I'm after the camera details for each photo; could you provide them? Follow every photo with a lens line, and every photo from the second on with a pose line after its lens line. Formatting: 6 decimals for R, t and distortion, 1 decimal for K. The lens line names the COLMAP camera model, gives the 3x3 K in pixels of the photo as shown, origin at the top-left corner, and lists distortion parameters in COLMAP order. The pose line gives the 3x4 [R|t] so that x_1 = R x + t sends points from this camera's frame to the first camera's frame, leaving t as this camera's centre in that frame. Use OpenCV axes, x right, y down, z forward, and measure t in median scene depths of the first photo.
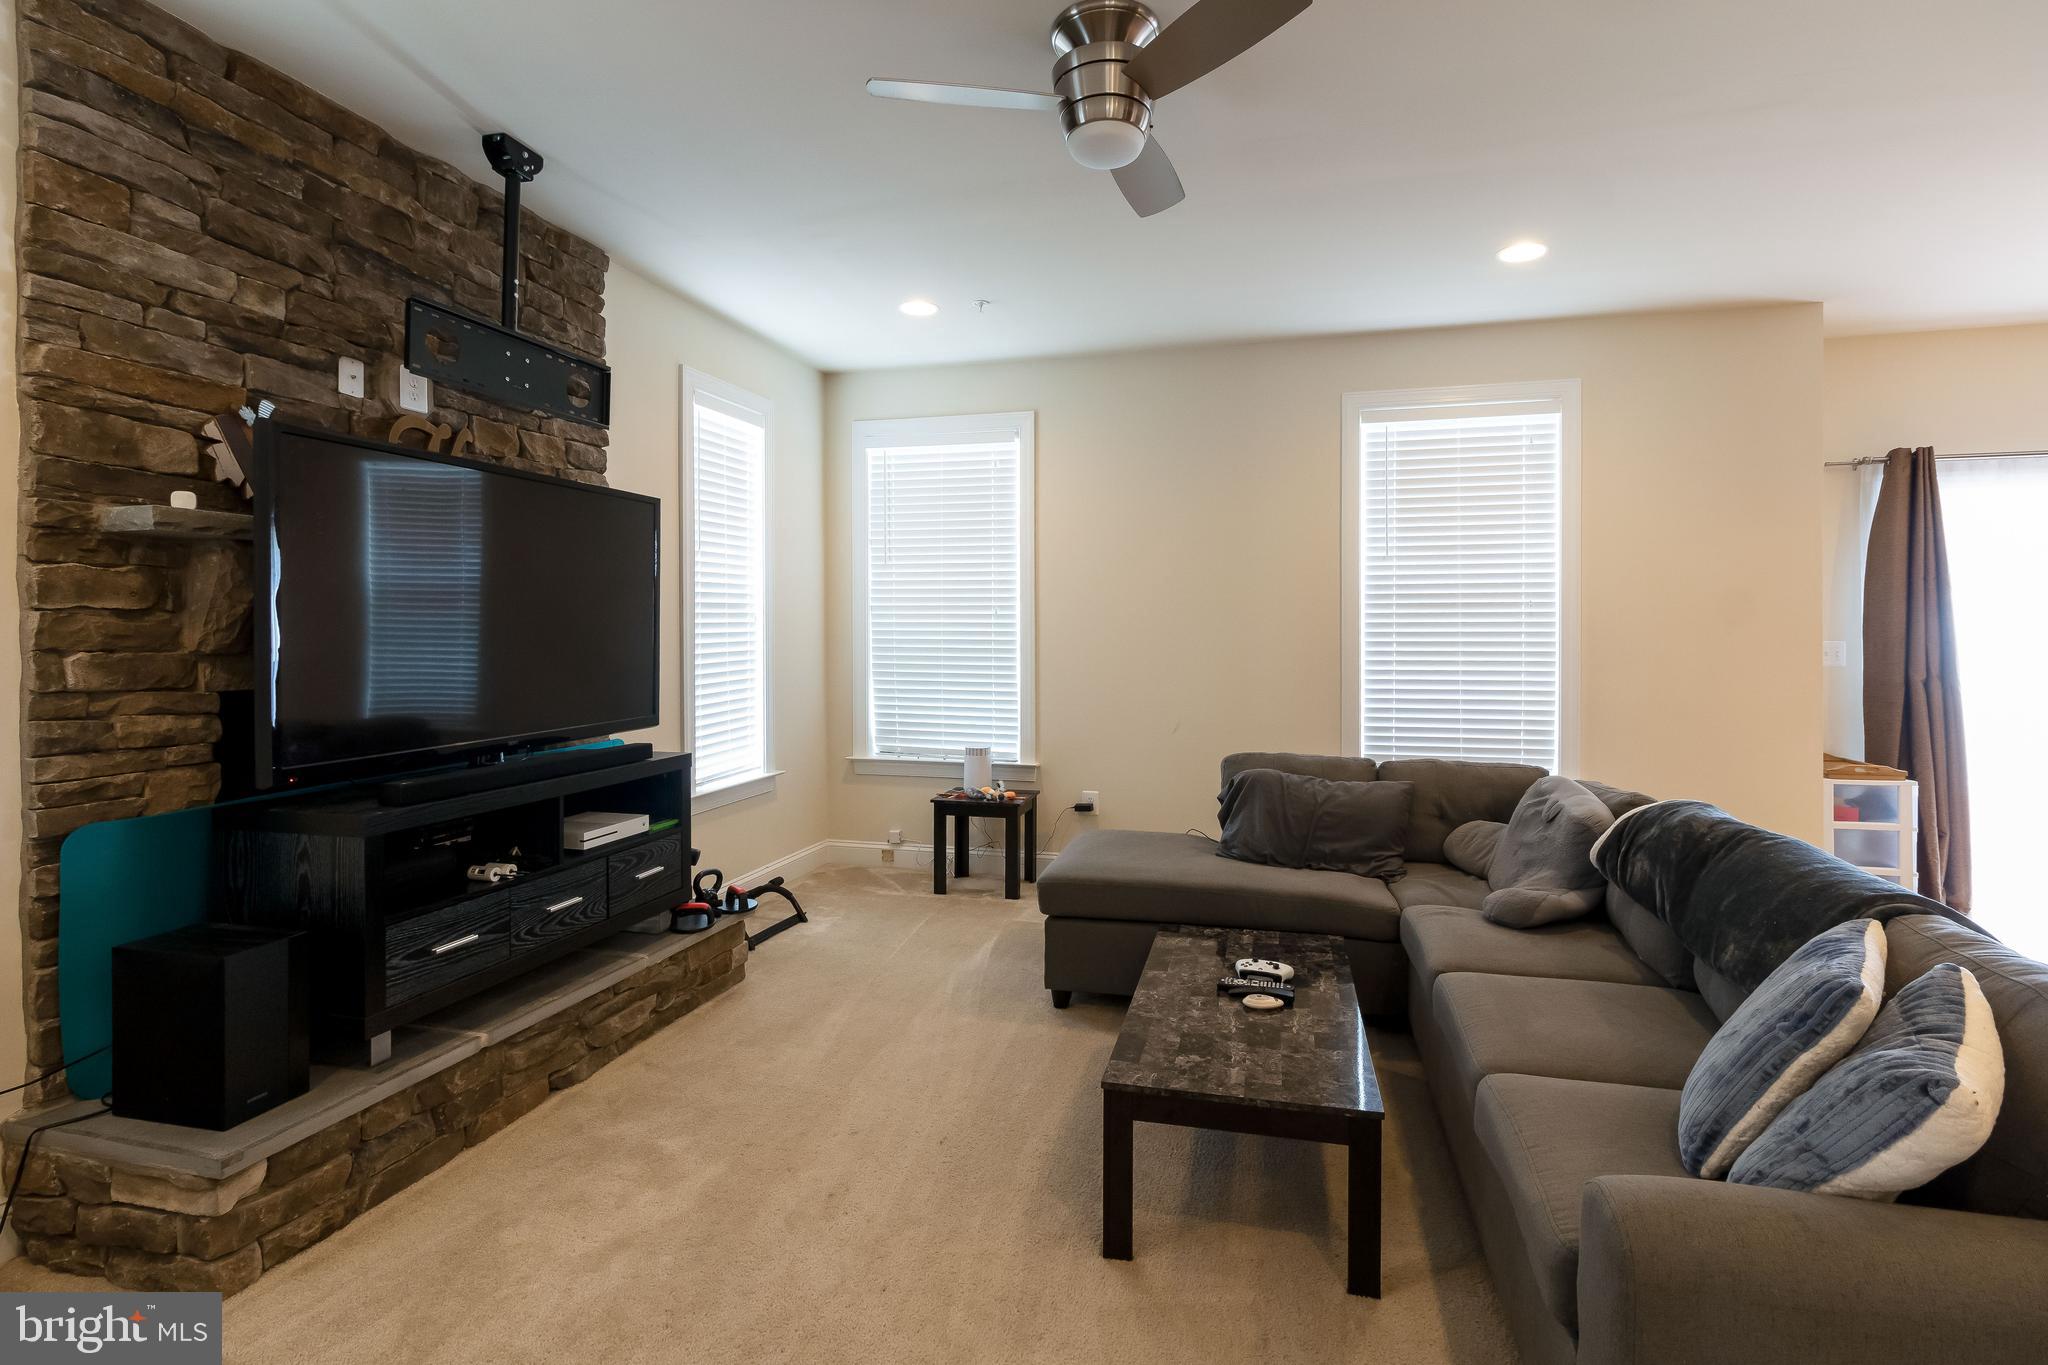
lens RADIAL K [[959.7, 0, 990.5], [0, 959.7, 637.4], [0, 0, 1]] dist [0.003007, 0.000412]
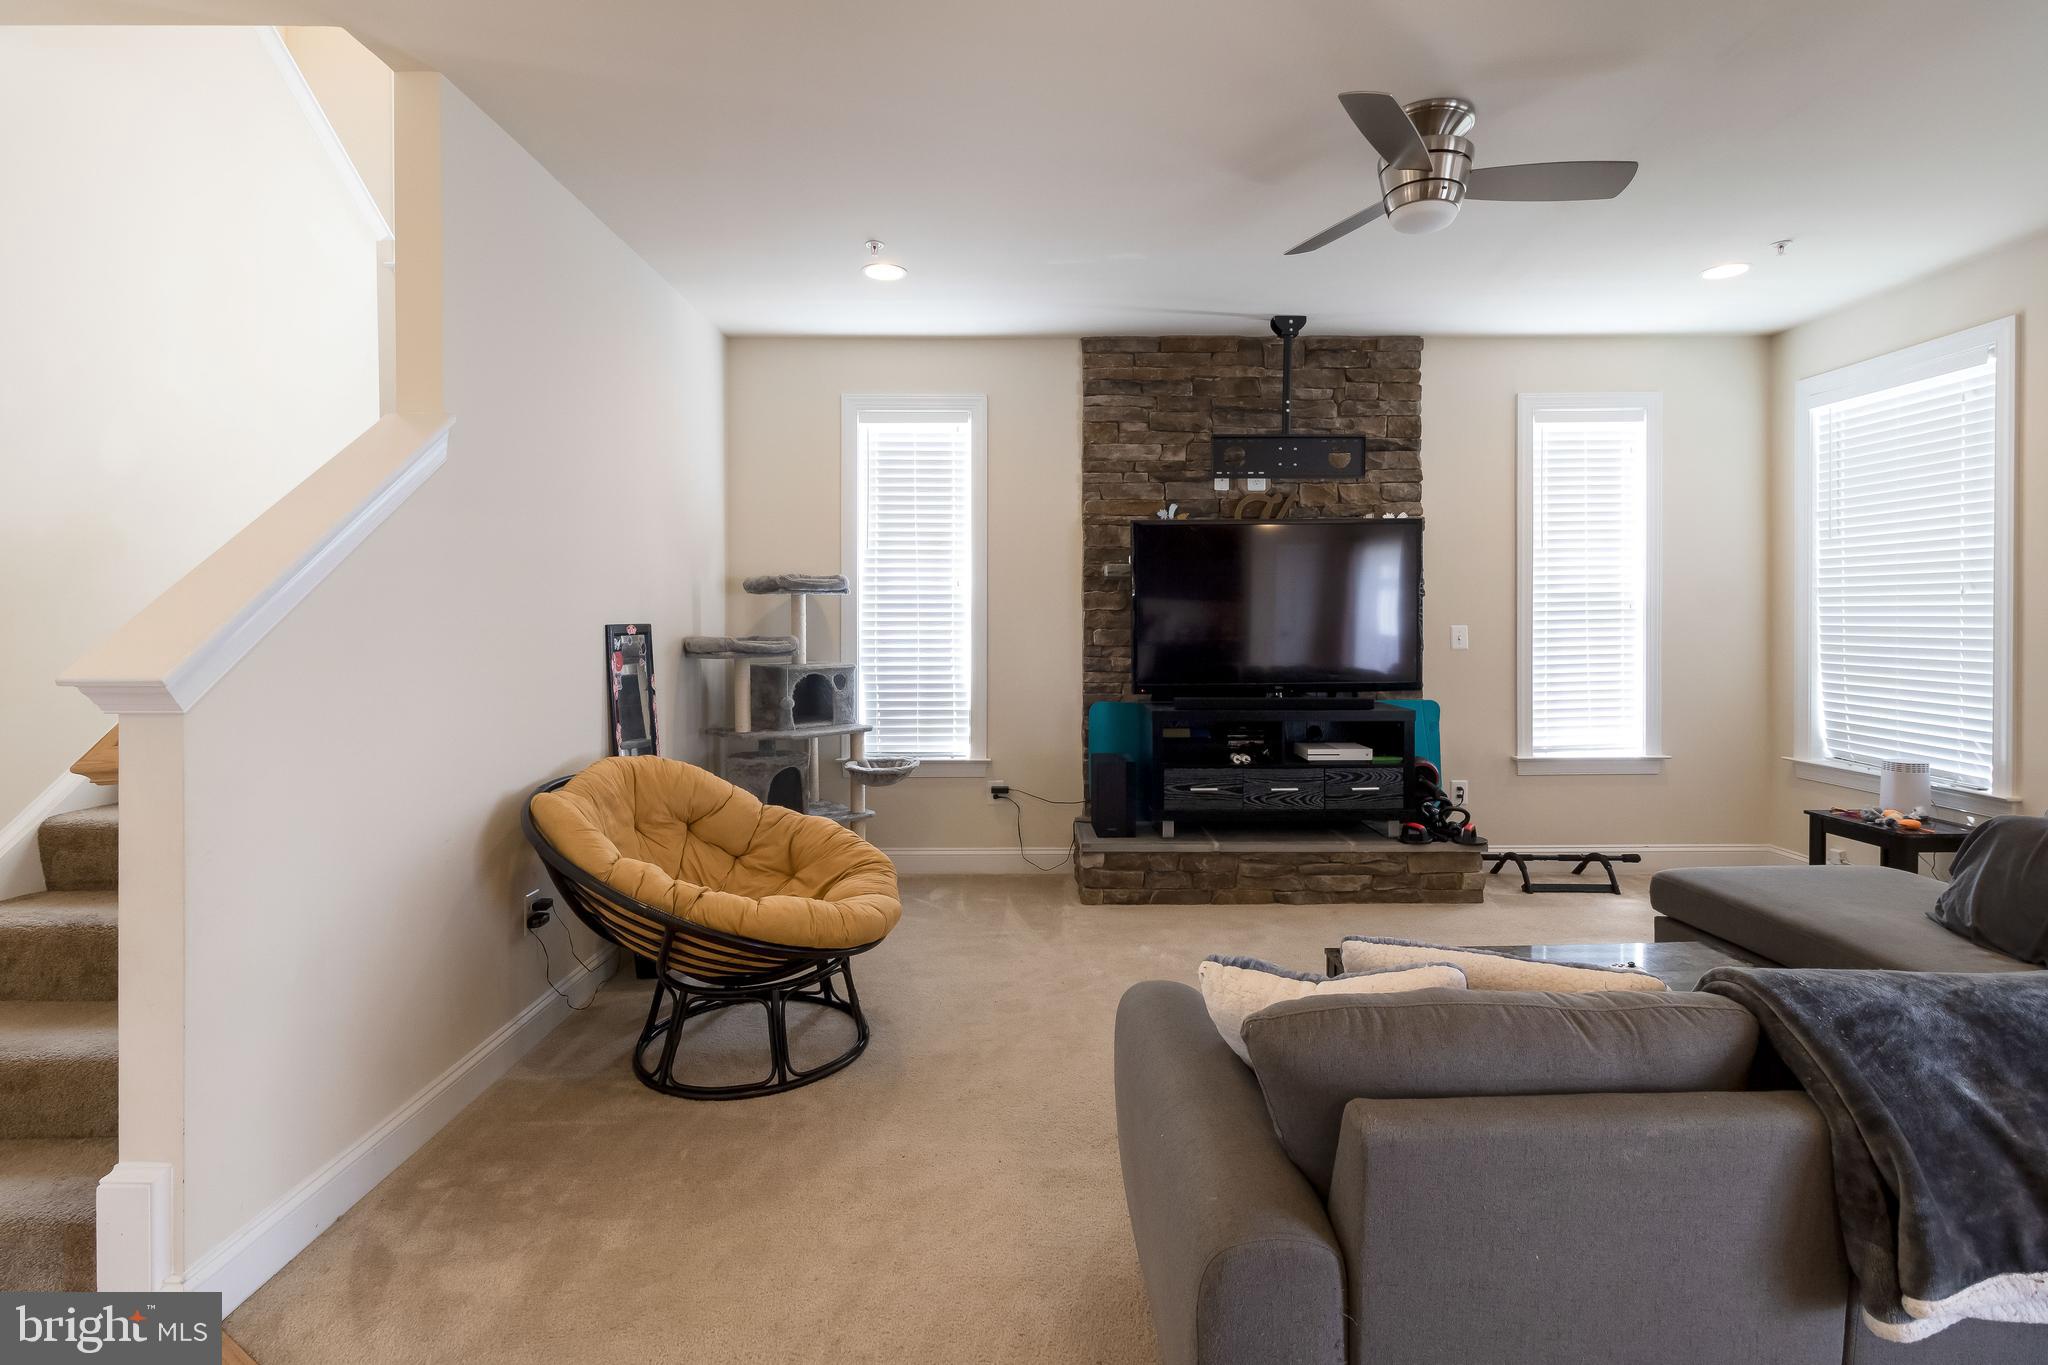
lens RADIAL K [[944.2, 0, 1089.2], [0, 944.2, 629.6], [0, 0, 1]] dist [0.001869, -0.000485]
pose [[0.316622, 0.009146, -0.948508, 1.003074], [-0.002457, 0.999958, 0.008822, -0.002245], [0.948549, -0.000463, 0.316631, 0.202251]]
